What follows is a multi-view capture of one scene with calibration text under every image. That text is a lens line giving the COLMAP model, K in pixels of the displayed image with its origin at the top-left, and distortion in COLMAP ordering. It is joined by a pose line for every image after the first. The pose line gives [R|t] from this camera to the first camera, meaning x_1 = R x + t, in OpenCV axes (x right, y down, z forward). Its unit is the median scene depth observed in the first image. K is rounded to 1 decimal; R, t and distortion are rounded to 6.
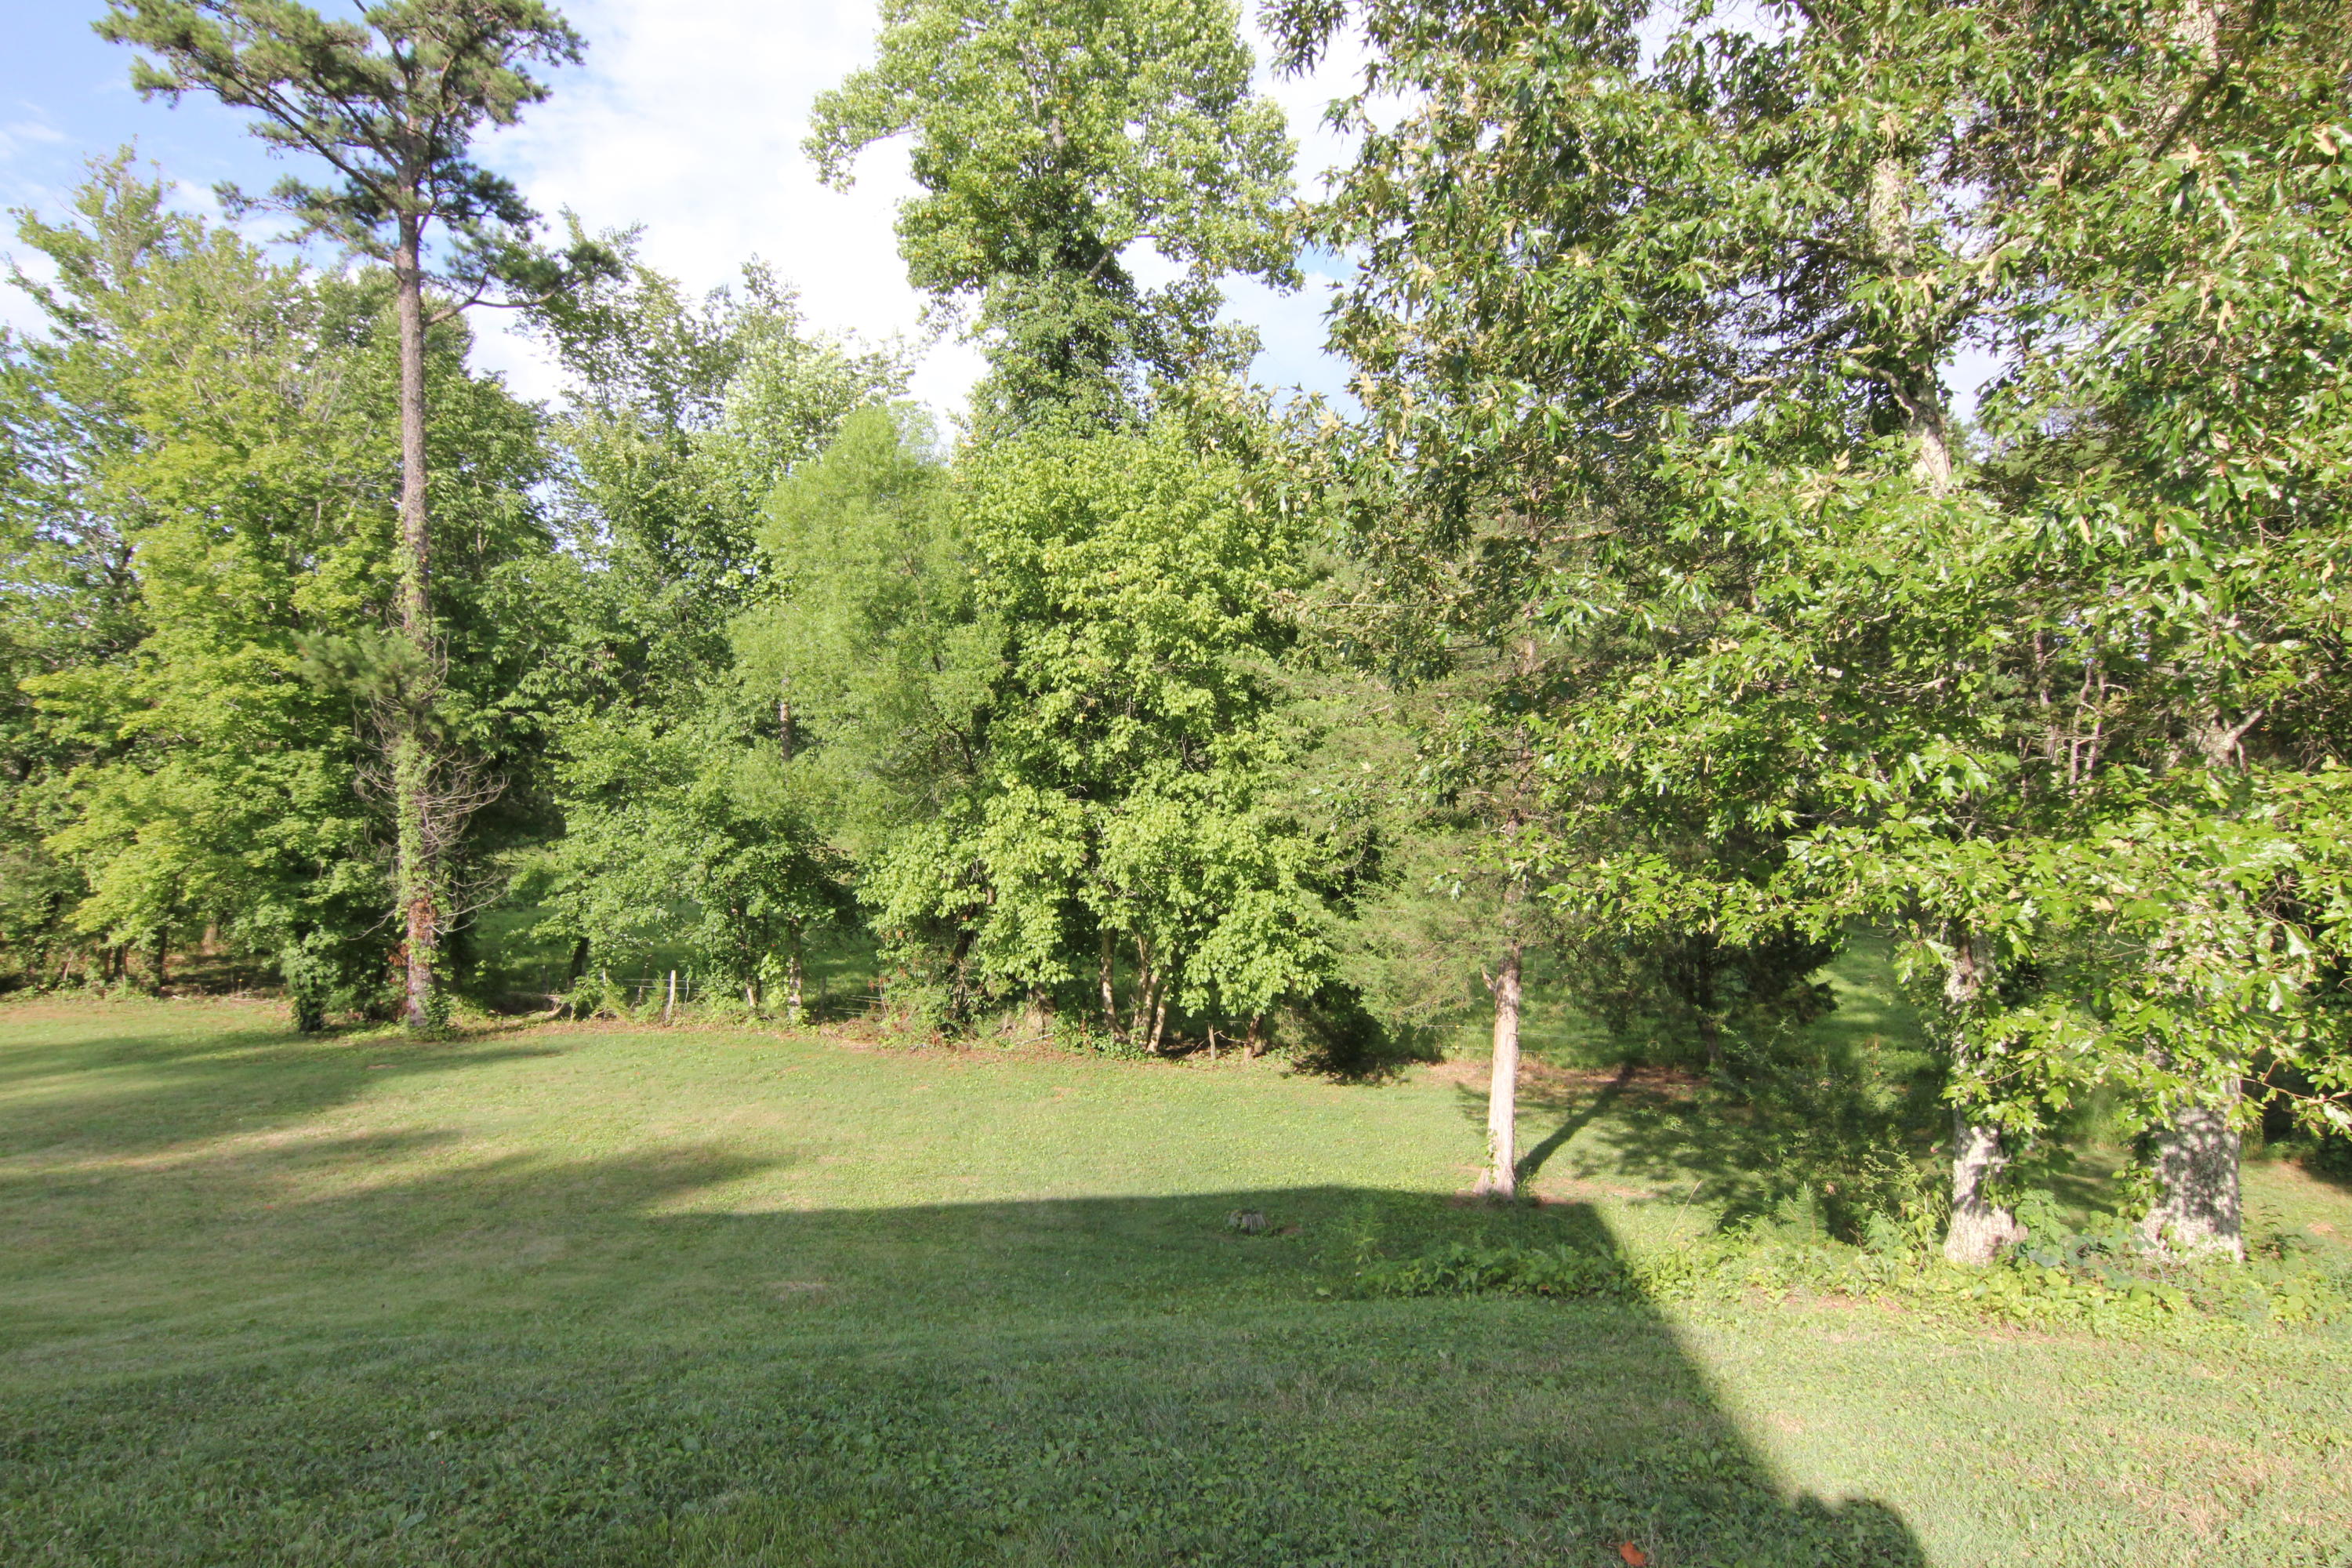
lens RADIAL K [[1300.0, 0, 1169.6], [0, 1300.0, 786.7], [0, 0, 1]] dist [0.007057, -0.021458]
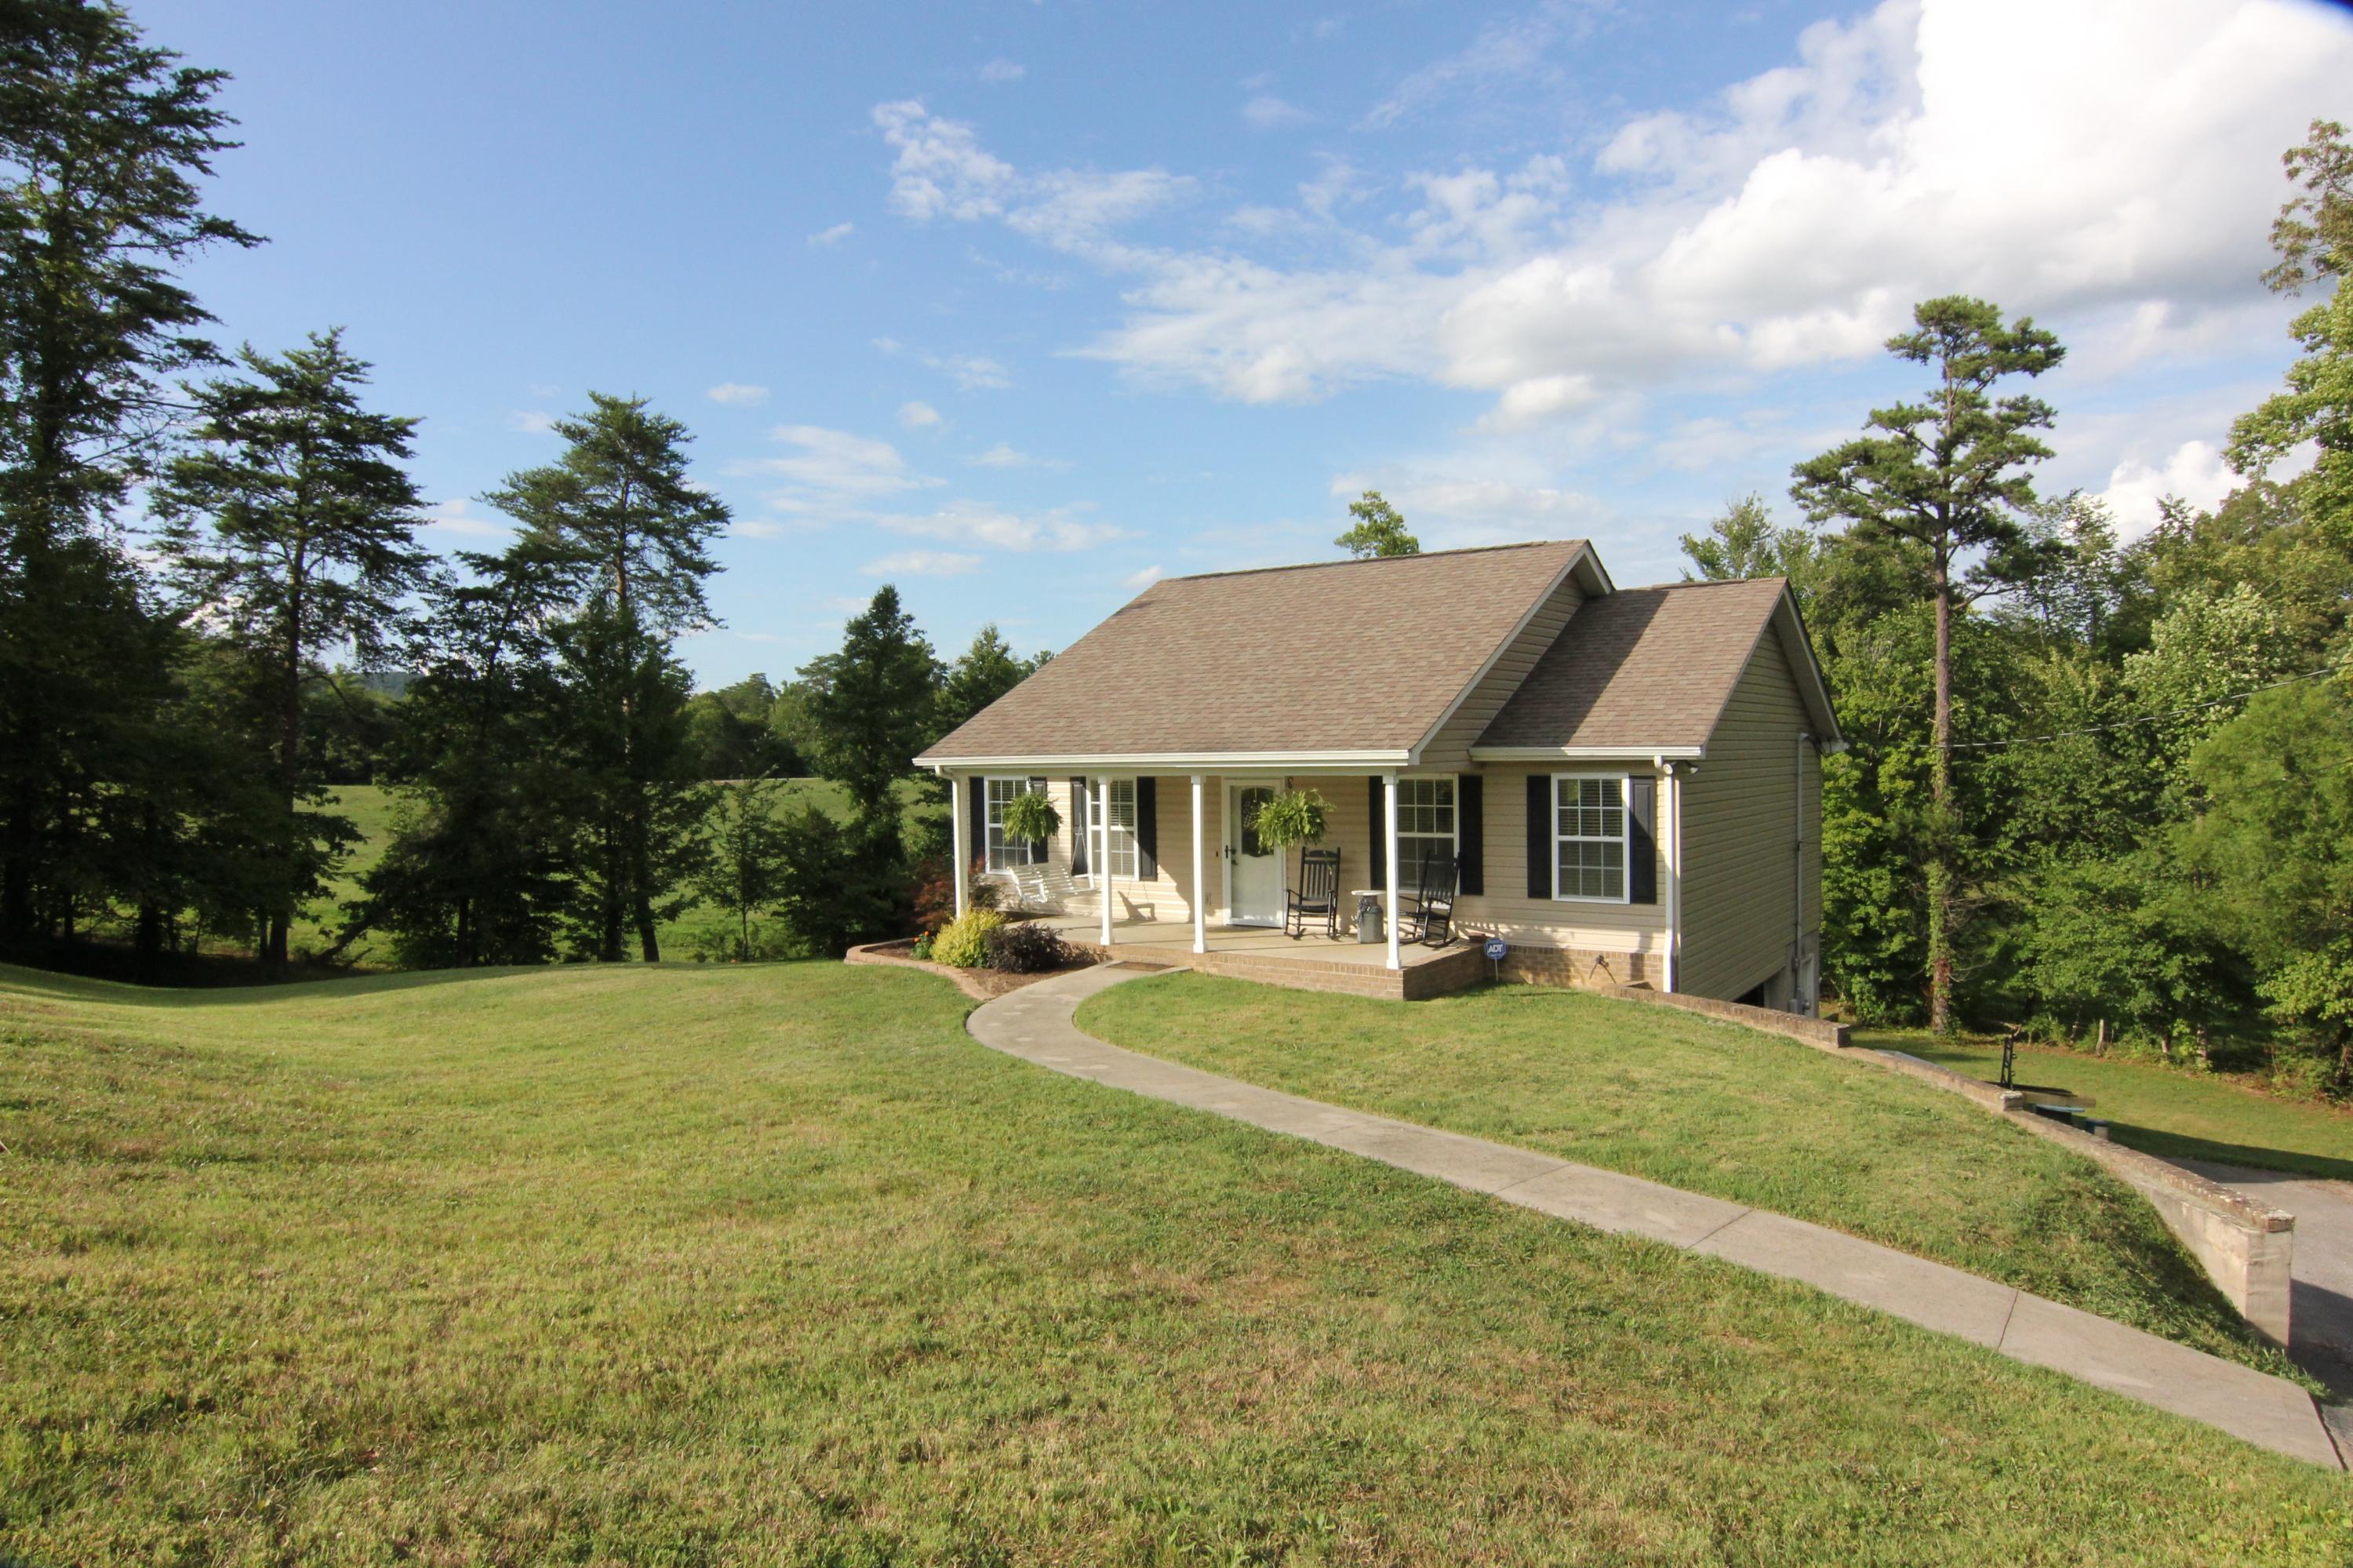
lens RADIAL K [[1458.7, 0, 1186.0], [0, 1458.7, 764.7], [0, 0, 1]] dist [-0.011878, -0.009343]
pose [[0.672303, 0.014944, -0.740125, 0.153105], [-0.007441, 0.999882, 0.013429, -0.187925], [0.740239, -0.003521, 0.672335, -1.012890]]
